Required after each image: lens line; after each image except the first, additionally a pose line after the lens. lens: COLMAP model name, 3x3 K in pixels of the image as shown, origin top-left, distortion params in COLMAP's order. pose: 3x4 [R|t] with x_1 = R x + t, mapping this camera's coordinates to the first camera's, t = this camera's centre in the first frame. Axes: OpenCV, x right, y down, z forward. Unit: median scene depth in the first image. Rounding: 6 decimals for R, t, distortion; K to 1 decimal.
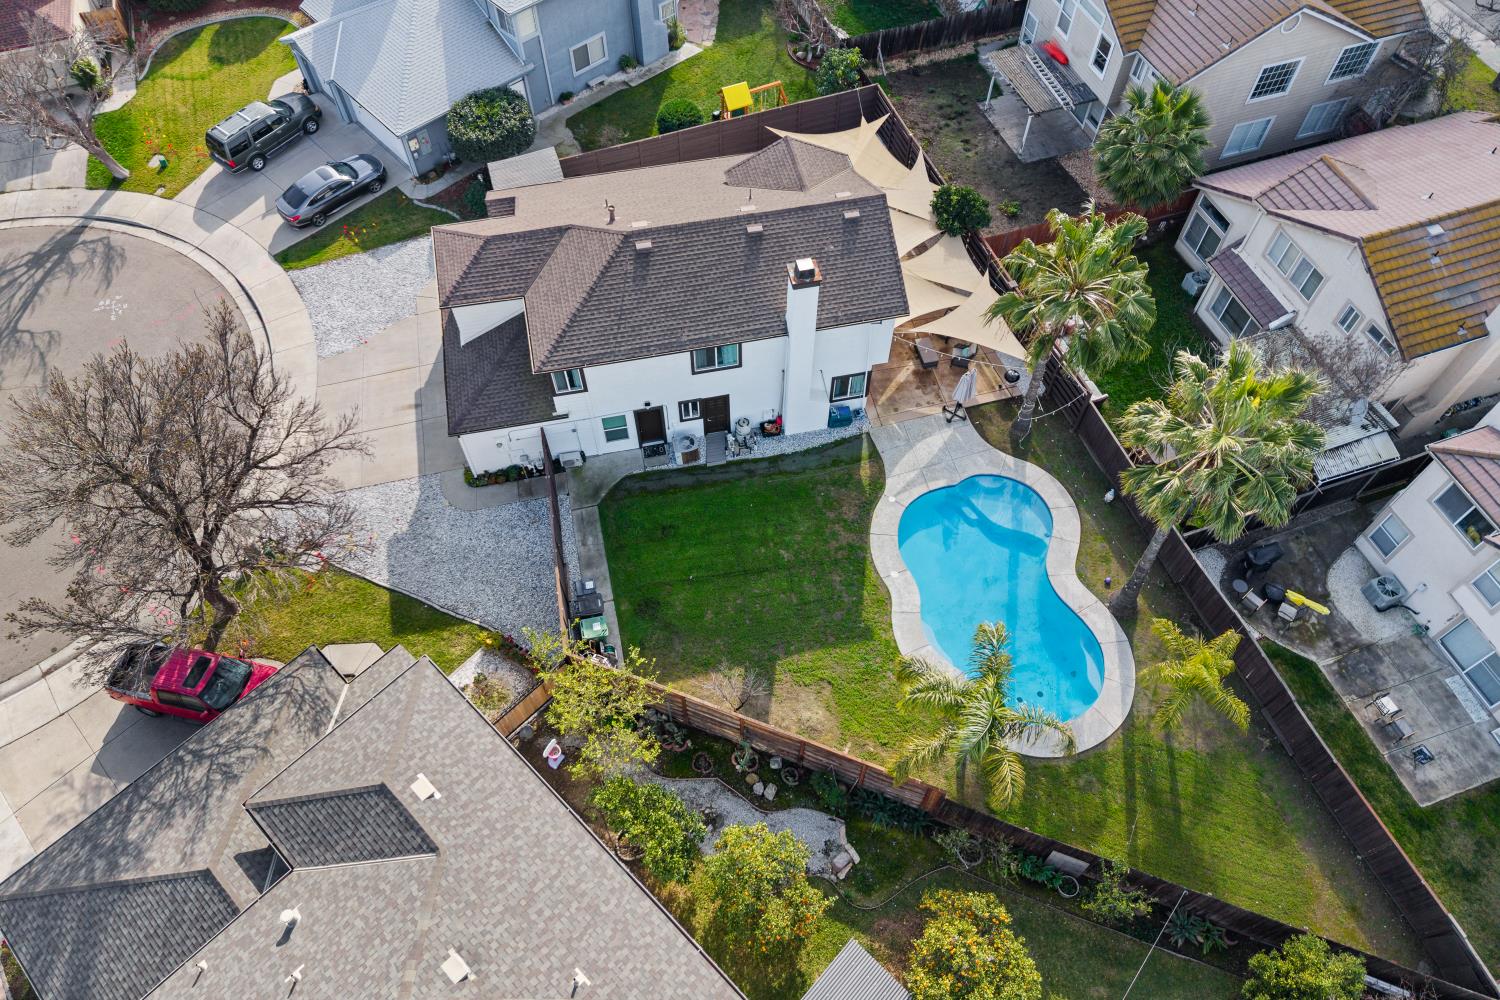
lens RADIAL K [[1015.7, 0, 751.2], [0, 1015.7, 491.1], [0, 0, 1]] dist [0.023387, -0.027662]
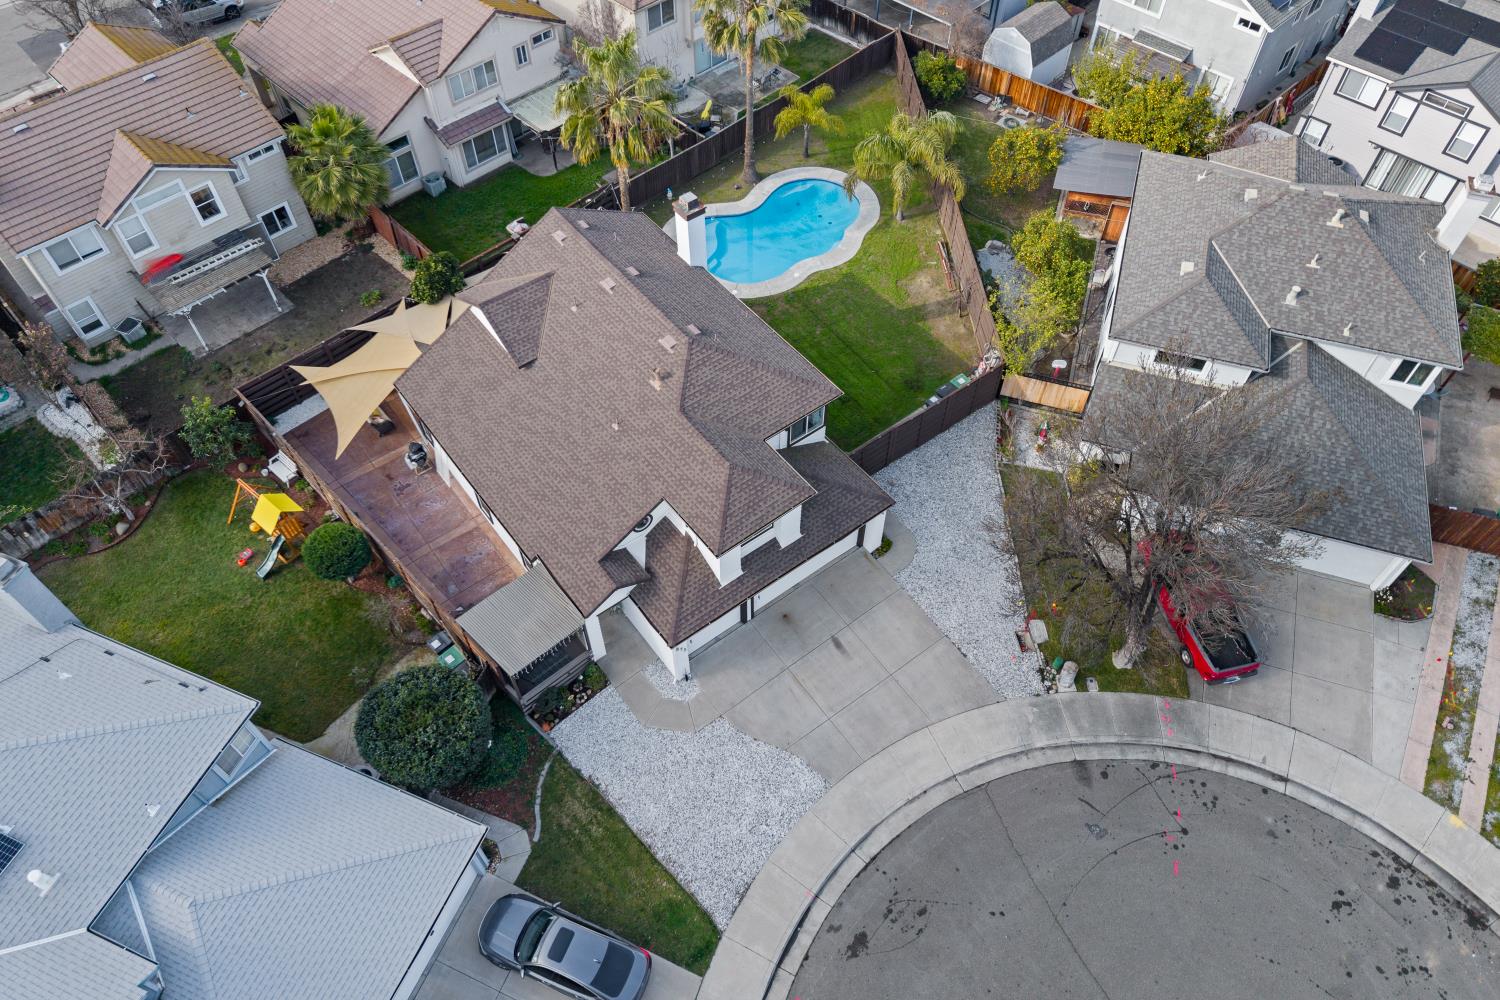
lens RADIAL K [[1021.1, 0, 750.0], [0, 1021.1, 500.0], [0, 0, 1]] dist [0.006079, -0.002939]
pose [[-0.429240, -0.710963, 0.557031, -0.784762], [0.753714, 0.057860, 0.654650, -0.818757], [-0.497662, 0.700845, 0.511028, 0.538037]]
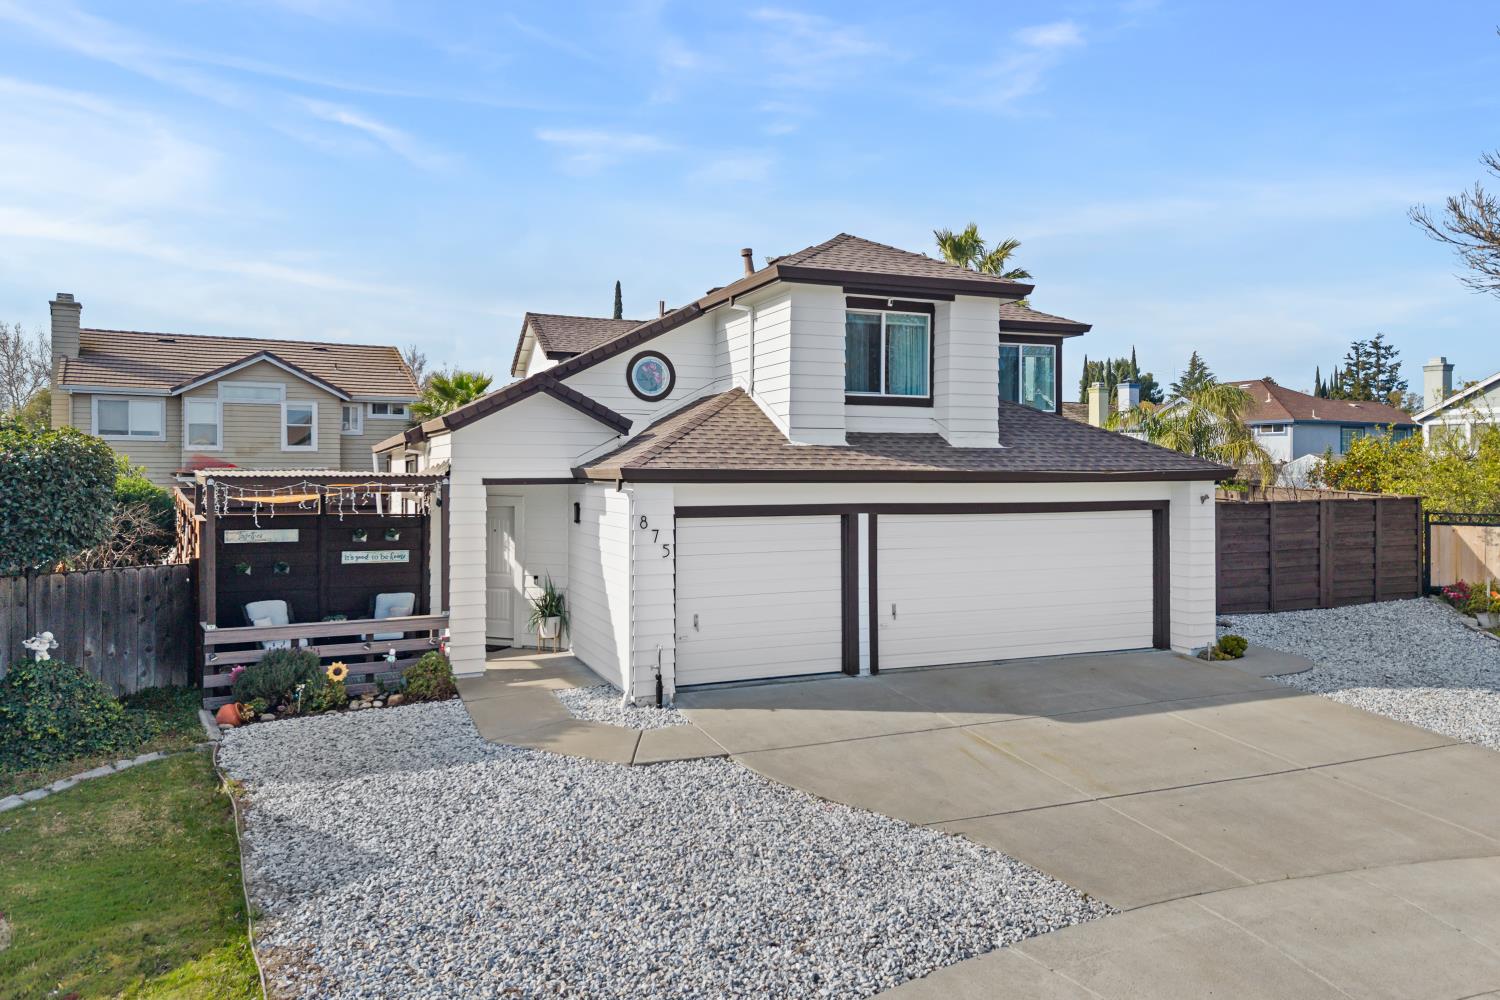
lens RADIAL K [[1015.7, 0, 751.2], [0, 1015.7, 491.1], [0, 0, 1]] dist [0.023387, -0.027662]
pose [[-0.187295, -0.003492, 0.982298, -0.681900], [0.821673, 0.547444, 0.158615, -0.306660], [-0.538307, 0.836835, -0.099664, 1.119262]]
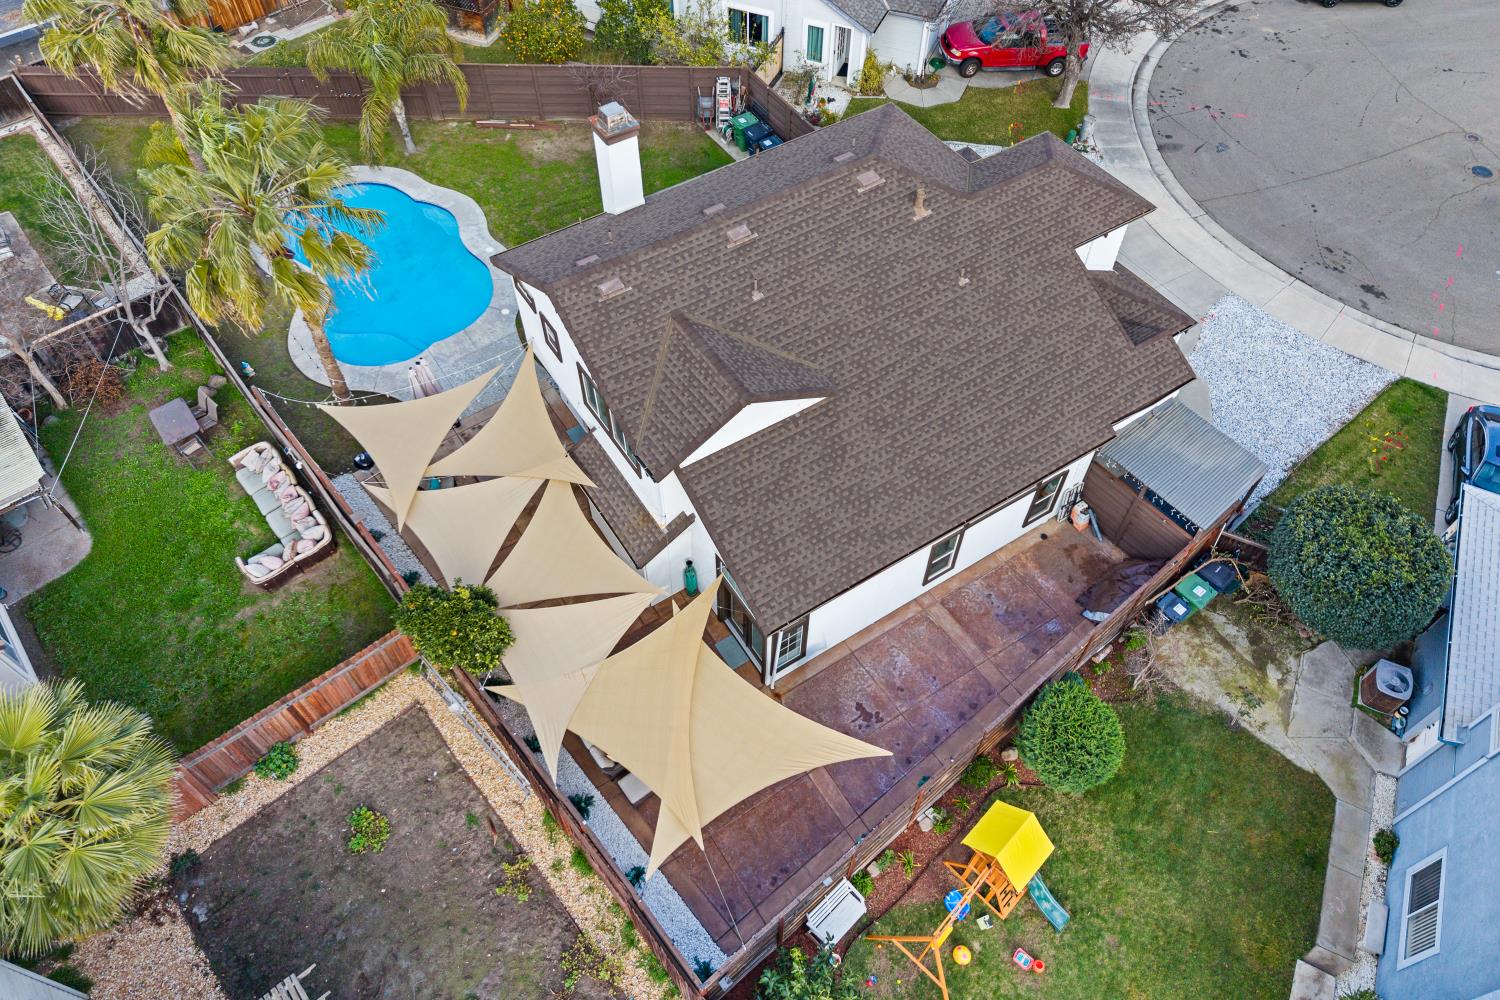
lens RADIAL K [[1015.7, 0, 751.2], [0, 1015.7, 491.1], [0, 0, 1]] dist [0.023387, -0.027662]
pose [[-0.932692, 0.289234, -0.215474, 0.177160], [-0.298879, -0.285405, 0.910613, -0.920412], [0.201883, 0.913722, 0.352641, 0.899301]]
